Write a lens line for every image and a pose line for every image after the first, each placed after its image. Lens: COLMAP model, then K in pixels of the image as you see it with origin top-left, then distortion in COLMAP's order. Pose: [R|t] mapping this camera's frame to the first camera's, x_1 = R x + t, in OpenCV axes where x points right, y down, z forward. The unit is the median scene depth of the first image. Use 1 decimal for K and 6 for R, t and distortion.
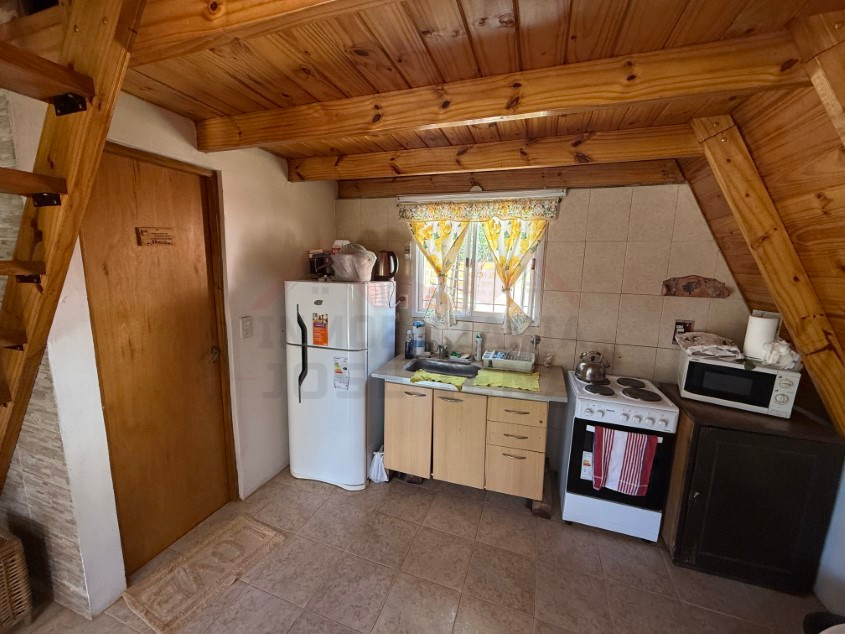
lens RADIAL K [[337.3, 0, 421.4], [0, 337.3, 318.1], [0, 0, 1]] dist [-0.000022, -0.000704]
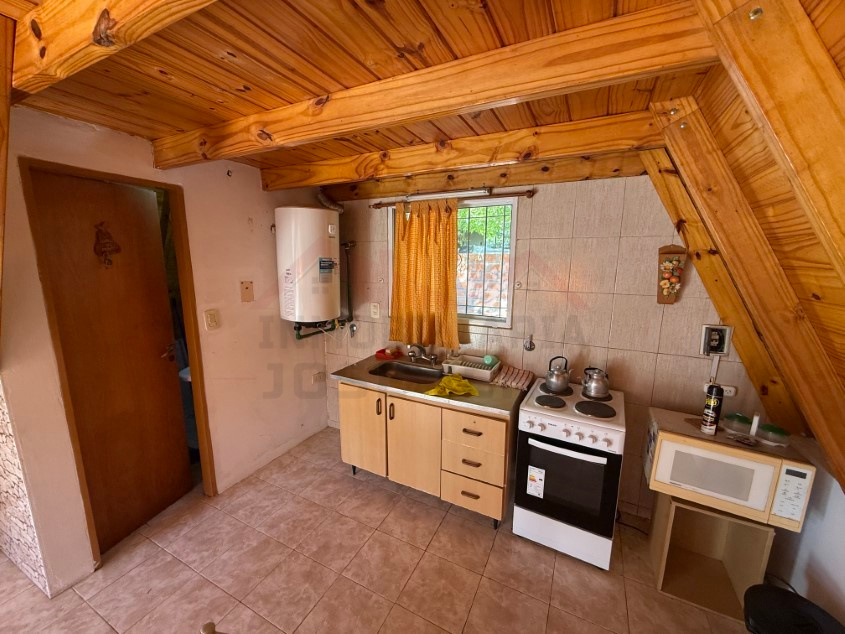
lens RADIAL K [[337.3, 0, 423.8], [0, 337.3, 320.8], [0, 0, 1]] dist [-0.000022, -0.000704]
pose [[0.986019, 0.017105, -0.165751, 0.354604], [-0.013938, 0.999698, 0.020252, -0.026816], [0.166048, -0.017659, 0.985960, 0.027672]]
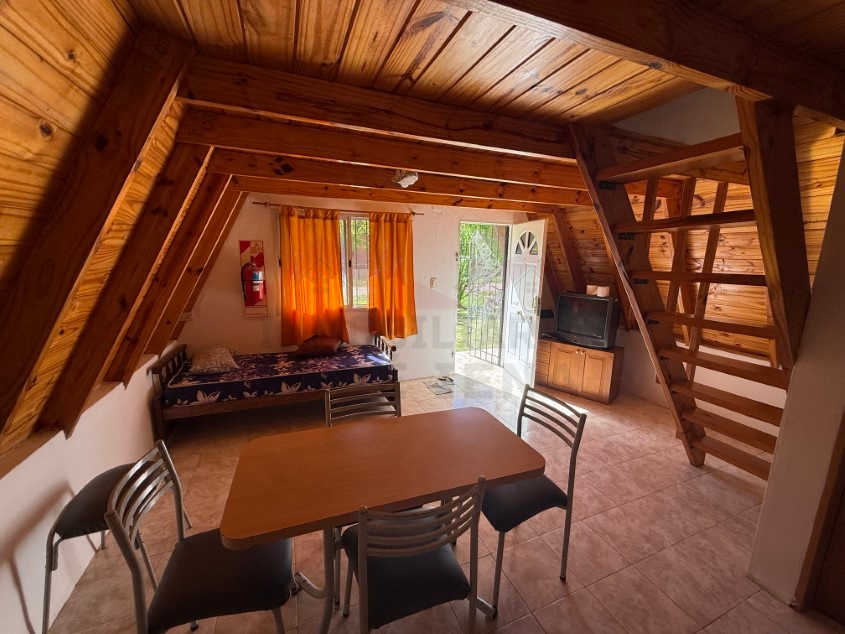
lens RADIAL K [[337.3, 0, 421.8], [0, 337.3, 323.2], [0, 0, 1]] dist [-0.000022, -0.000704]
pose [[-0.773303, 0.093462, -0.627111, 0.481160], [-0.134566, 0.942350, 0.306380, -0.099789], [0.619592, 0.321312, -0.716145, 0.586411]]
